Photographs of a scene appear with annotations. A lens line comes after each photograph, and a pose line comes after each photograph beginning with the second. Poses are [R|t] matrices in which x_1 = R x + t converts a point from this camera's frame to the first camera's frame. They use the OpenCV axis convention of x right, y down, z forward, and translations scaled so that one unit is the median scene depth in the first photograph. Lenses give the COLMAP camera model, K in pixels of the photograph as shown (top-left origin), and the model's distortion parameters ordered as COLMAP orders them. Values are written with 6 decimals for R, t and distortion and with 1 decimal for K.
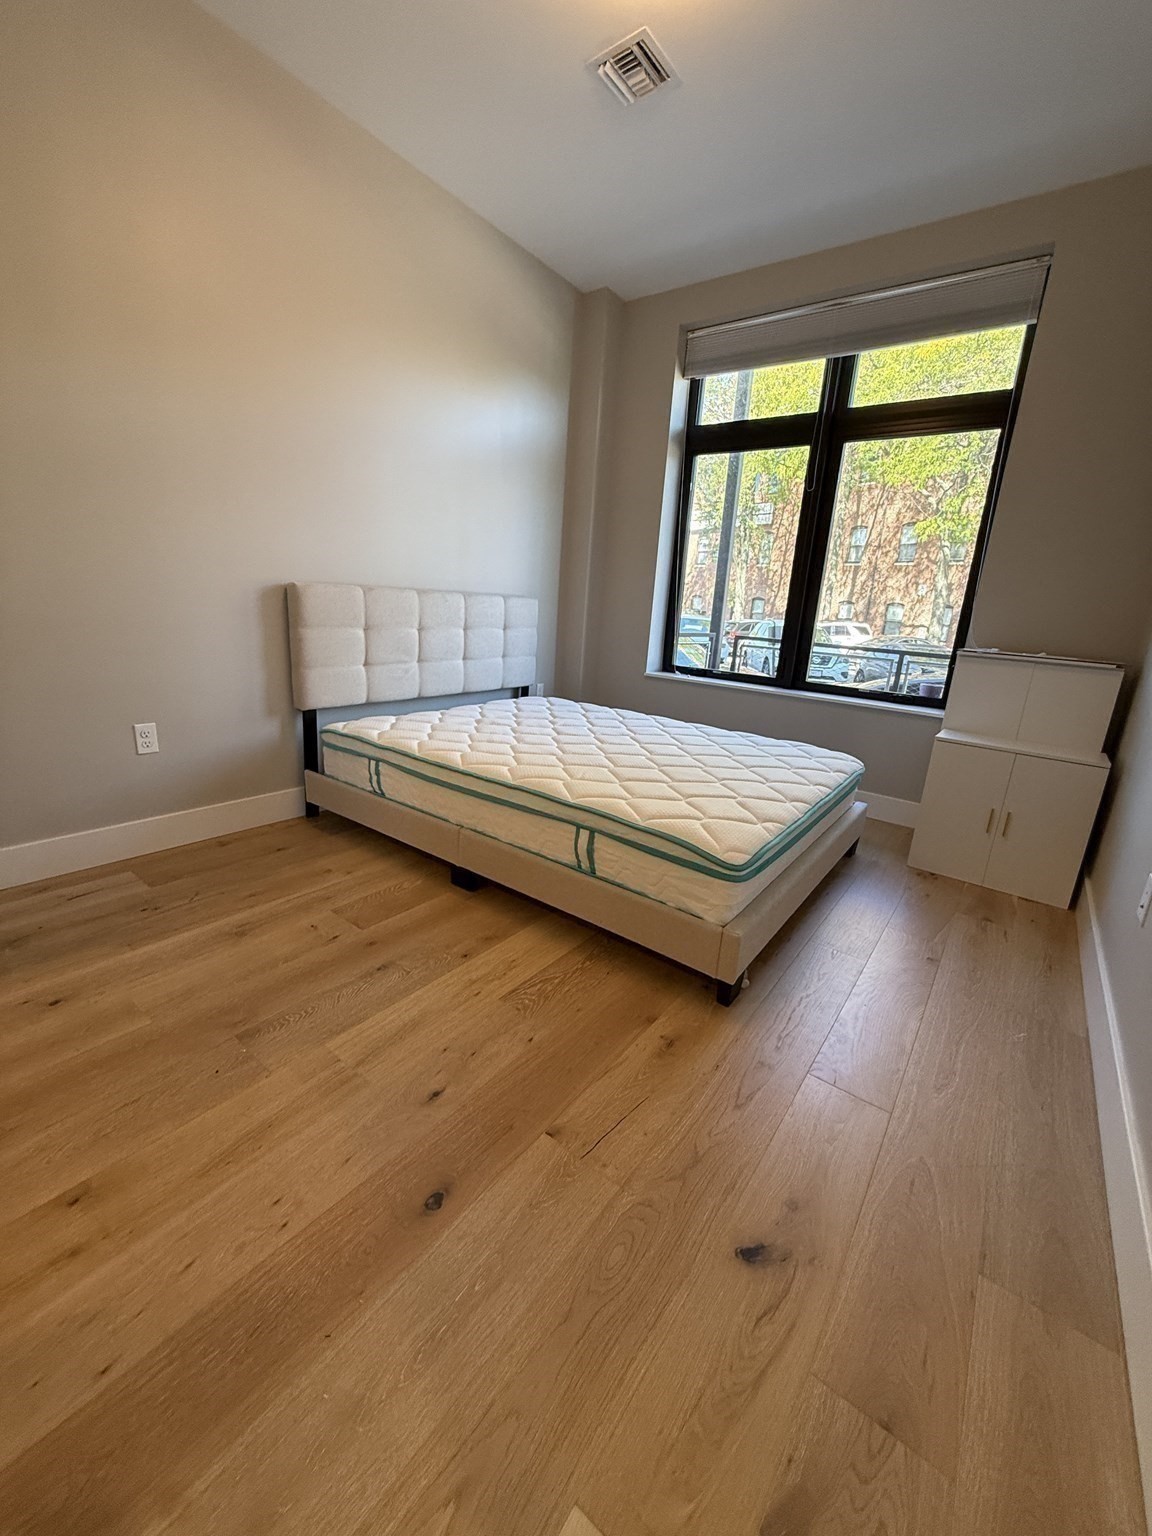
lens RADIAL K [[612.2, 0, 588.8], [0, 612.2, 762.1], [0, 0, 1]] dist [-0.000367, 0.000291]
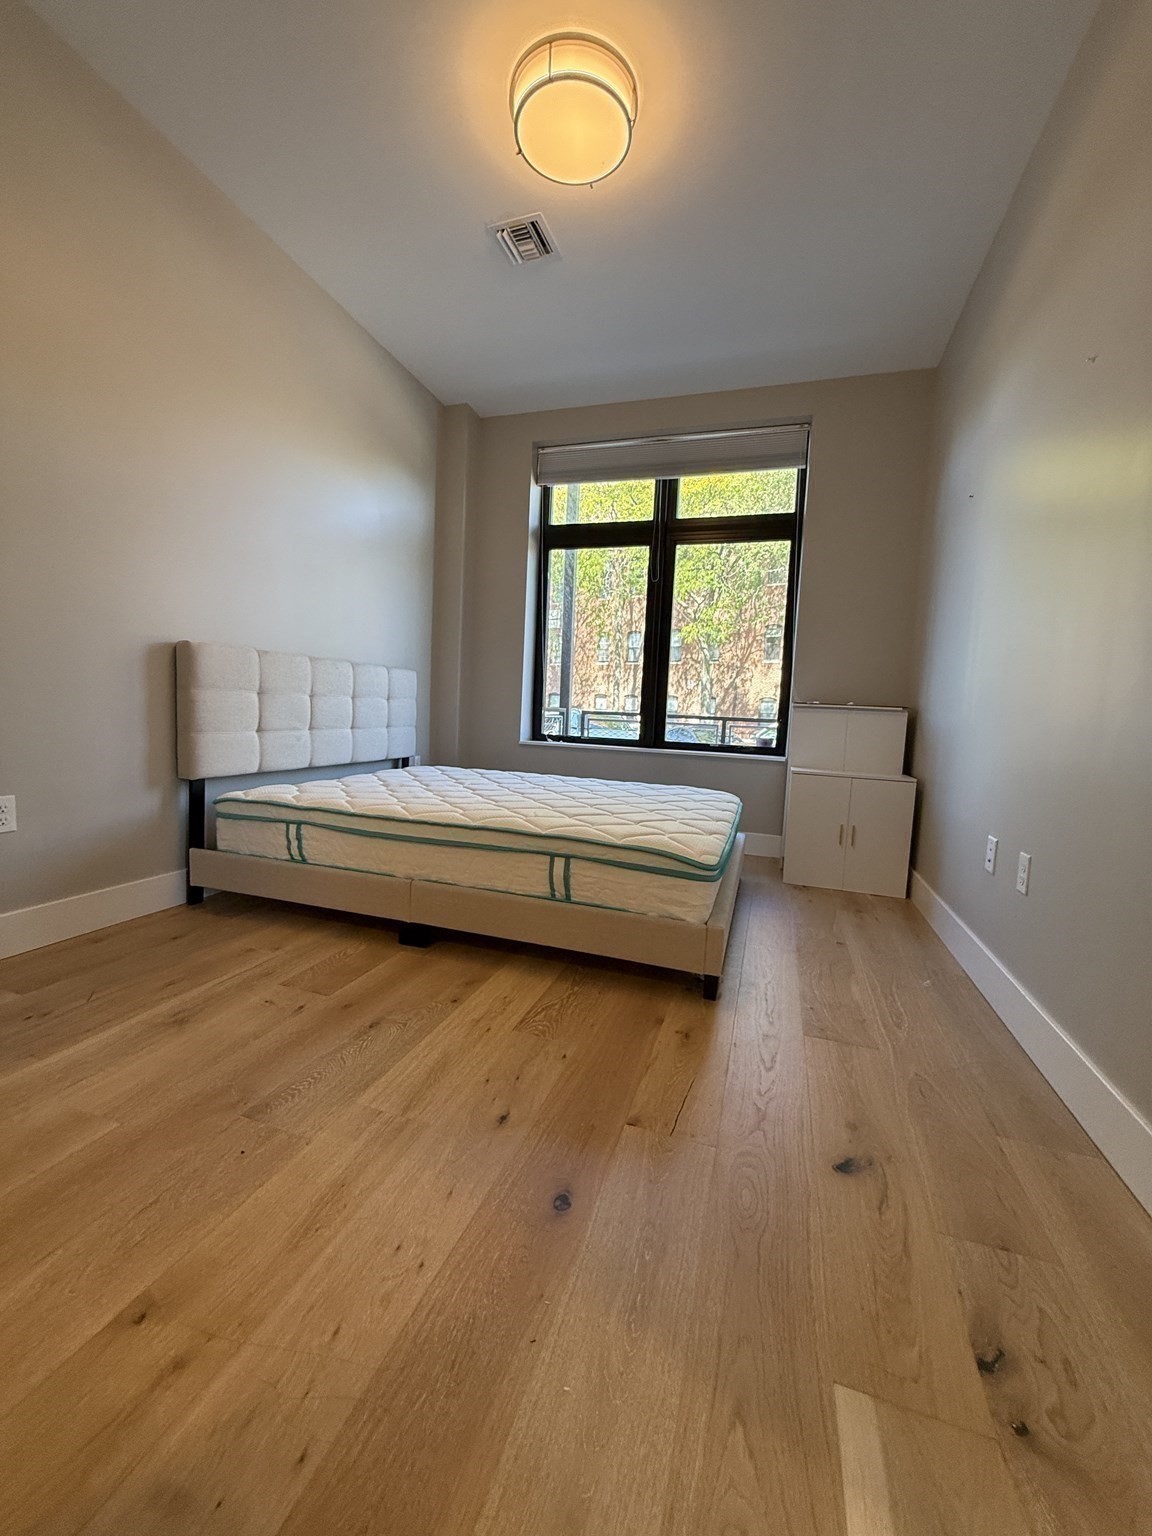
lens RADIAL K [[612.2, 0, 577.2], [0, 612.2, 766.1], [0, 0, 1]] dist [-0.000367, 0.000291]
pose [[0.946898, -0.049480, 0.317705, -0.277951], [0.098116, 0.985426, -0.138955, 0.096171], [-0.306200, 0.162748, 0.937952, -0.015742]]
